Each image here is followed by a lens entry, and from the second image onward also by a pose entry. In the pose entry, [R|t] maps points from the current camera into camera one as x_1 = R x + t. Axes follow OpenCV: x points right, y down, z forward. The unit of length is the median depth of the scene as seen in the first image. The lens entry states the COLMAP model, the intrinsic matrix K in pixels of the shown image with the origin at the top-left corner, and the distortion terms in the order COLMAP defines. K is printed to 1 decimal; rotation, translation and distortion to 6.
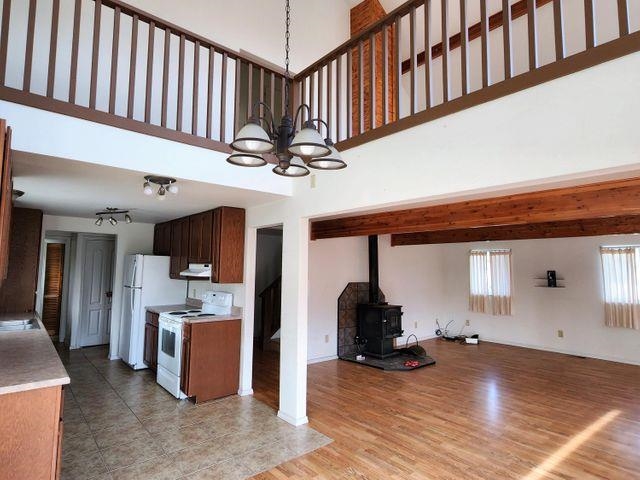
lens RADIAL K [[361.8, 0, 320.0], [0, 361.8, 240.0], [0, 0, 1]] dist [0.019908, -0.001732]
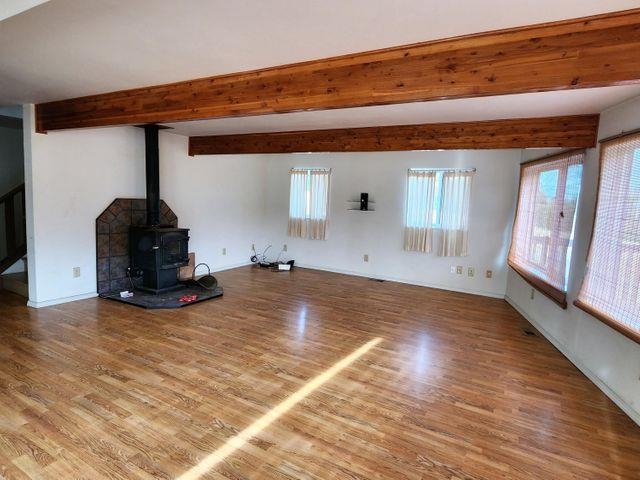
lens RADIAL K [[361.8, 0, 320.0], [0, 361.8, 240.0], [0, 0, 1]] dist [0.019908, -0.001732]
pose [[0.948925, -0.002951, 0.315487, 0.293500], [-0.061085, 0.979317, 0.192892, 0.037540], [-0.309531, -0.202311, 0.929118, 0.184254]]
